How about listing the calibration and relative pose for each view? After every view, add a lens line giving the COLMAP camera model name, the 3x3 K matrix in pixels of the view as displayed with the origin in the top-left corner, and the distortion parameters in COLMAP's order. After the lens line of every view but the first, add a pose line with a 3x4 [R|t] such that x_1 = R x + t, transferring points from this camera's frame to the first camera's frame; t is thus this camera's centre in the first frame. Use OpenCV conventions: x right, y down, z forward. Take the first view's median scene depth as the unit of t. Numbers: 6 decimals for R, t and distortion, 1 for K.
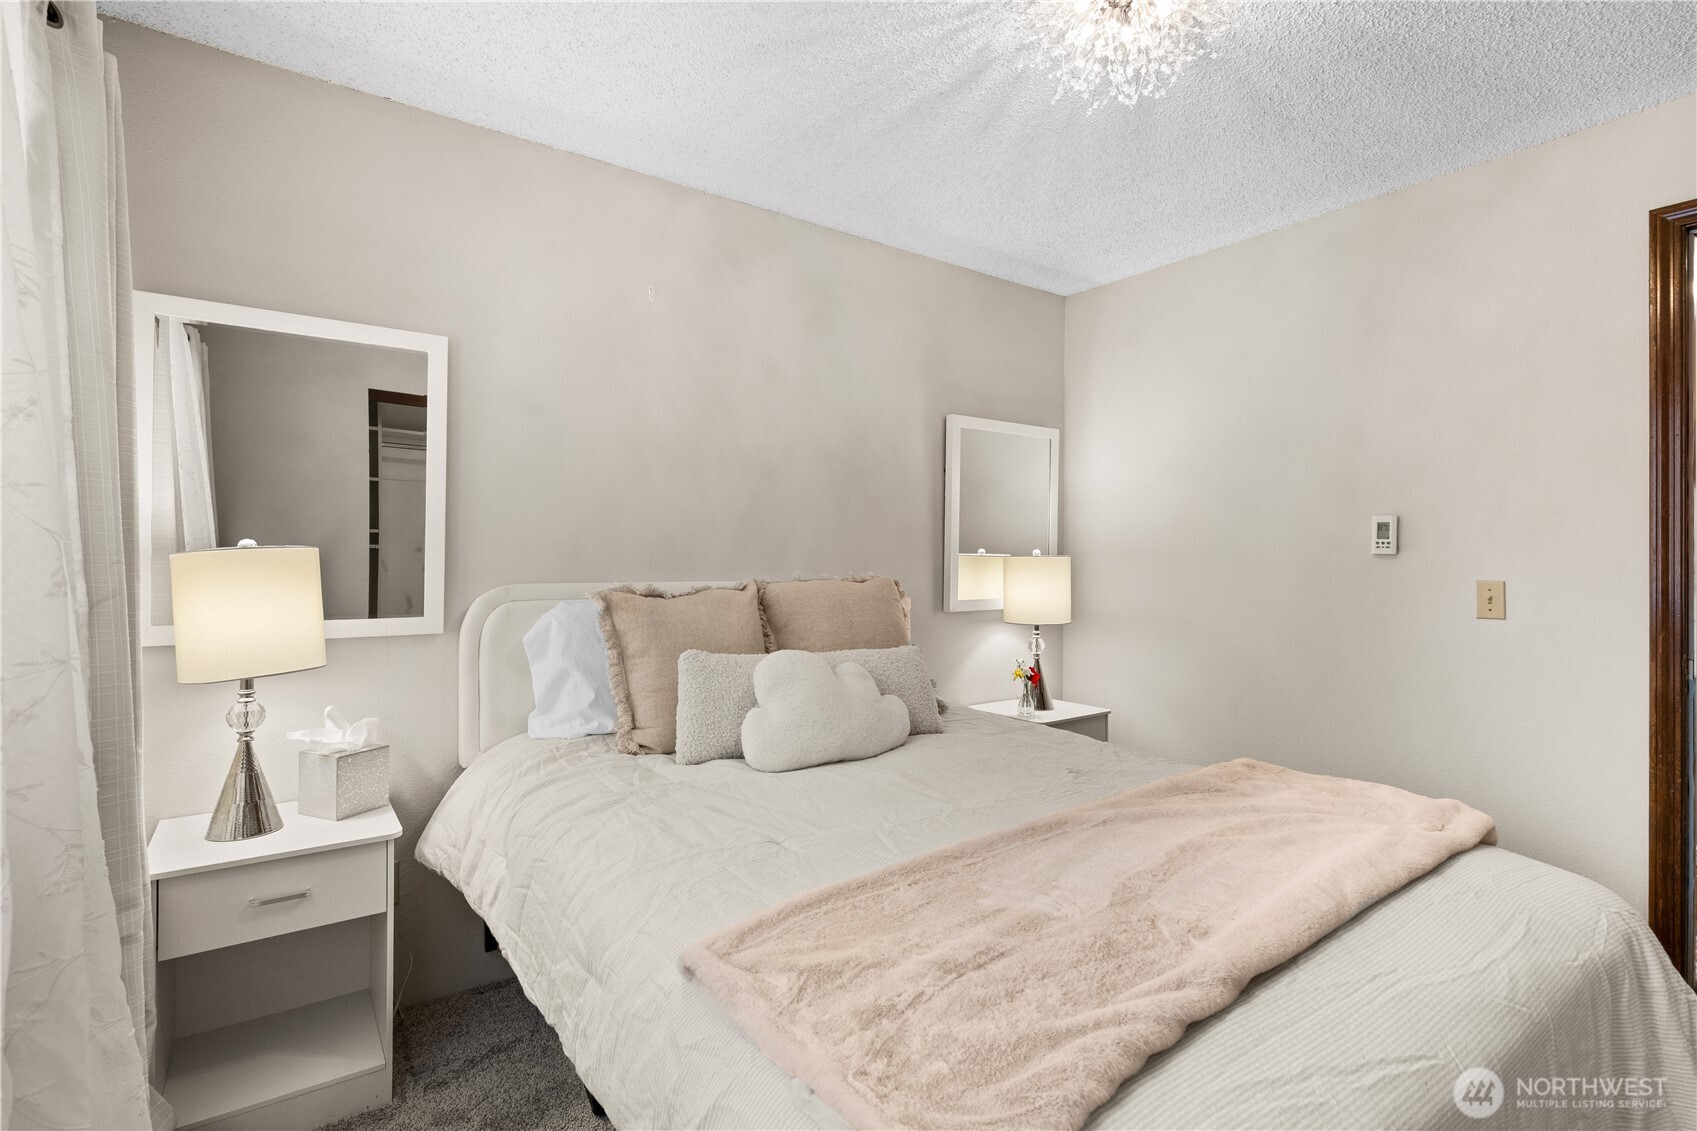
lens RADIAL K [[864.2, 0, 848.5], [0, 864.2, 565.5], [0, 0, 1]] dist [-0.001130, -0.000327]
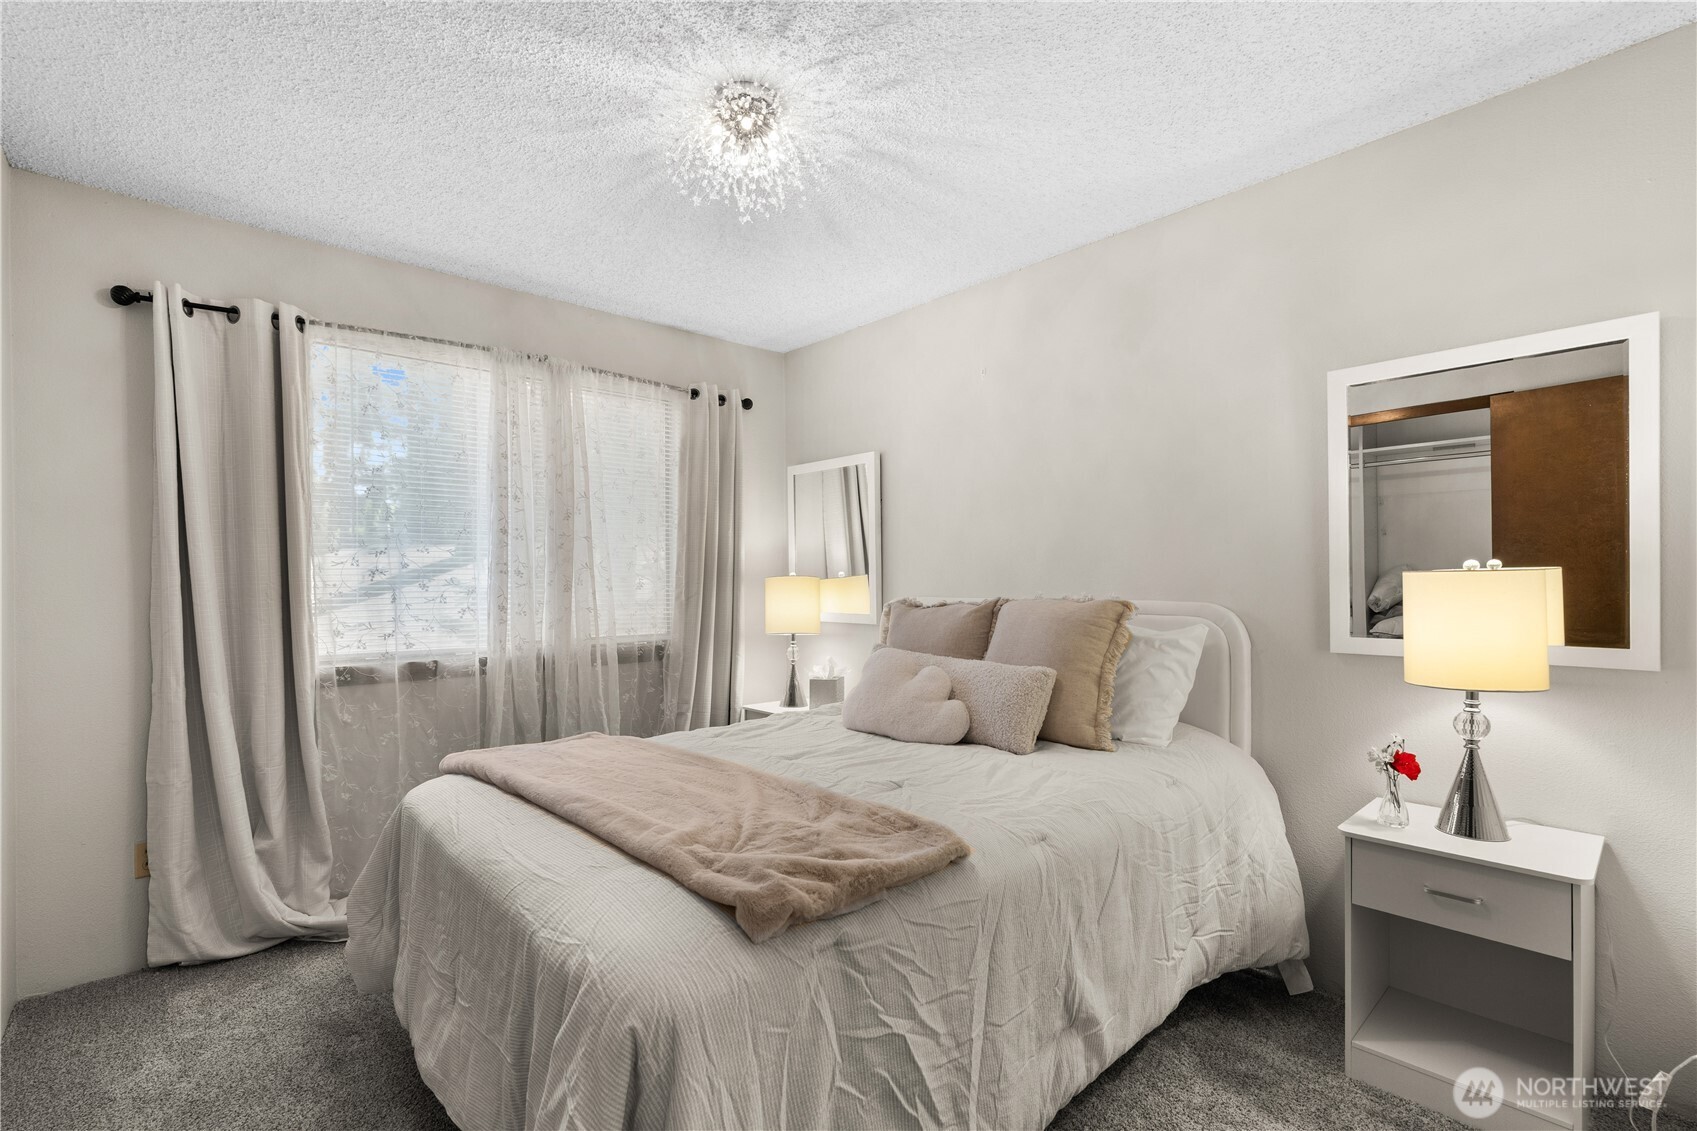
lens RADIAL K [[766.0, 0, 848.5], [0, 766.0, 565.5], [0, 0, 1]] dist [0.000490, -0.000129]
pose [[0.050543, -0.033105, -0.998173, 0.225032], [0.006766, 0.999439, -0.032805, 0.001656], [0.998699, -0.005096, 0.050738, 0.176550]]
